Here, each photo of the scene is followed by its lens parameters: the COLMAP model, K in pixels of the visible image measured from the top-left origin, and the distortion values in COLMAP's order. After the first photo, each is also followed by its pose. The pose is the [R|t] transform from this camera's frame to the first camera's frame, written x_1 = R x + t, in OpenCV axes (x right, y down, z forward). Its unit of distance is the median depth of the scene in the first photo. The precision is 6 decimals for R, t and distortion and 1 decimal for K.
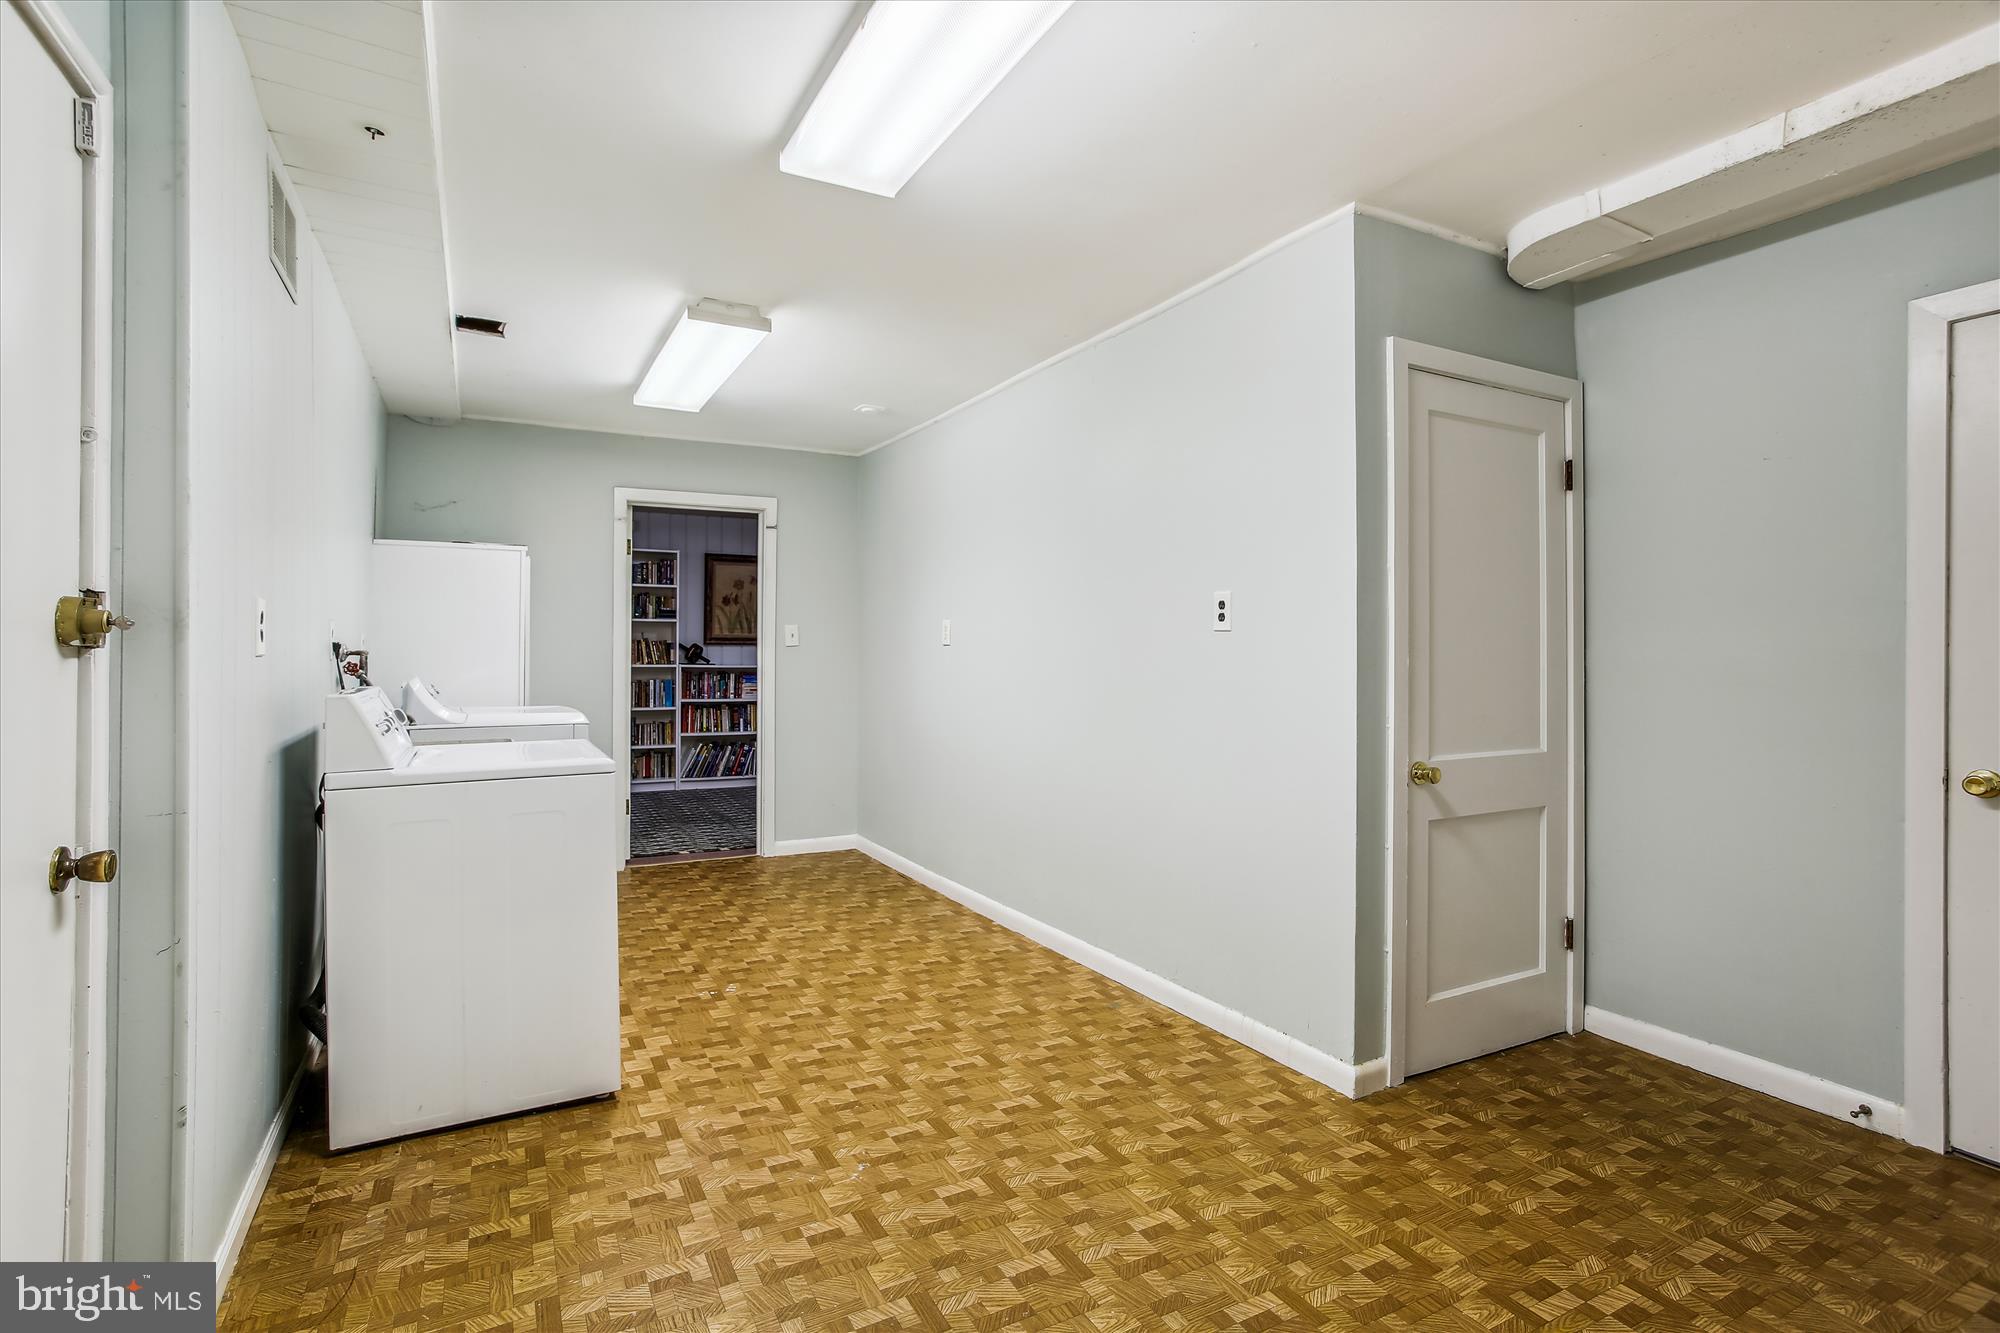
lens RADIAL K [[982.6, 0, 1003.6], [0, 982.6, 622.5], [0, 0, 1]] dist [-0.034198, 0.026461]
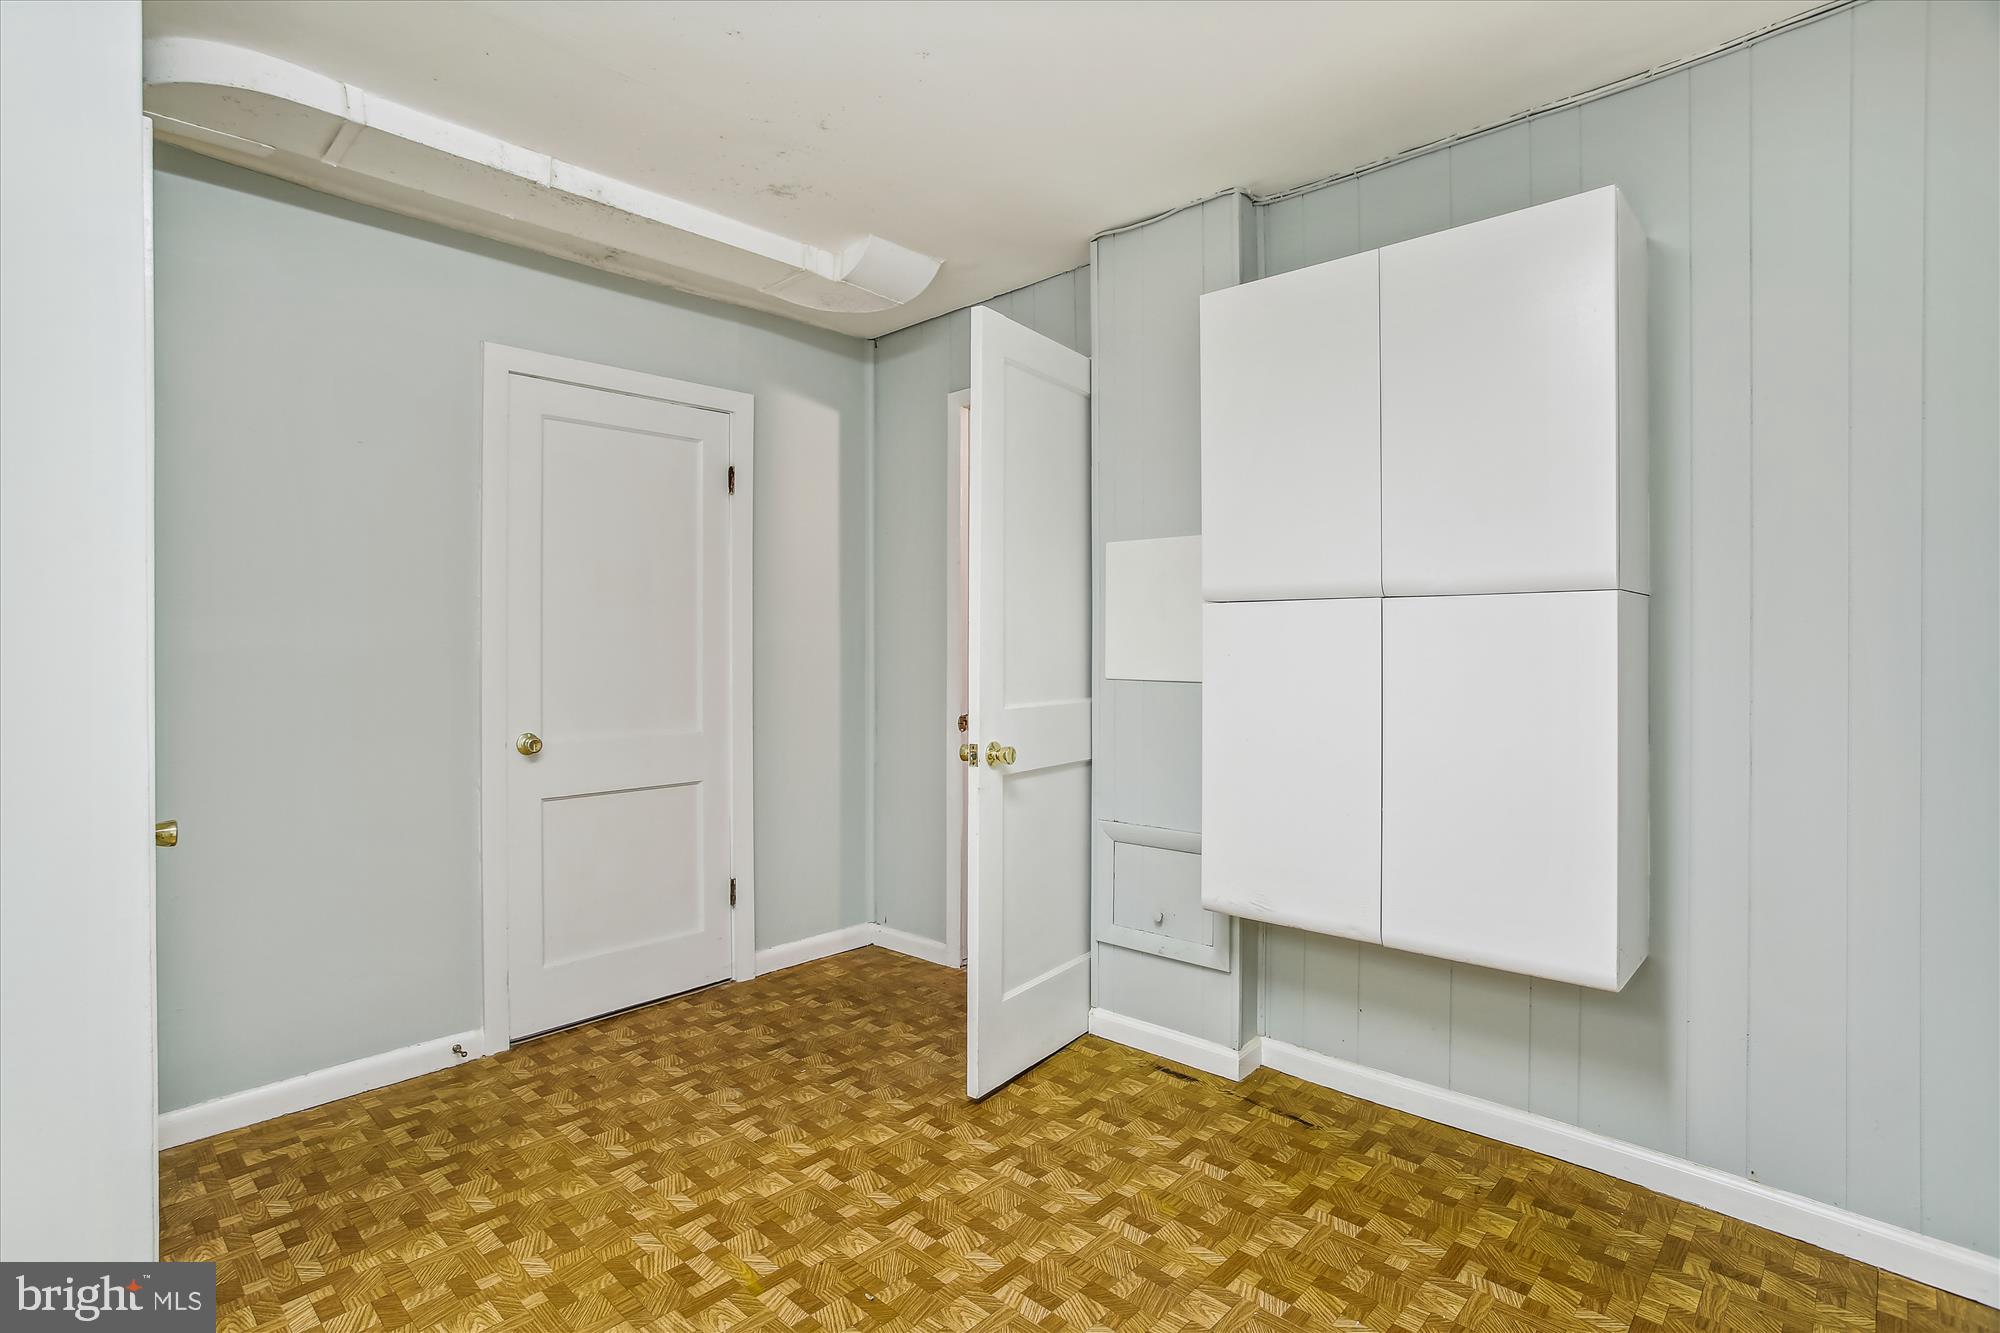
lens RADIAL K [[982.6, 0, 1003.6], [0, 982.6, 622.5], [0, 0, 1]] dist [-0.034198, 0.026461]
pose [[-0.304409, 0.024292, 0.952232, -0.318377], [-0.024240, 0.999153, -0.033238, 0.028624], [-0.952233, -0.033200, -0.303562, 0.639000]]
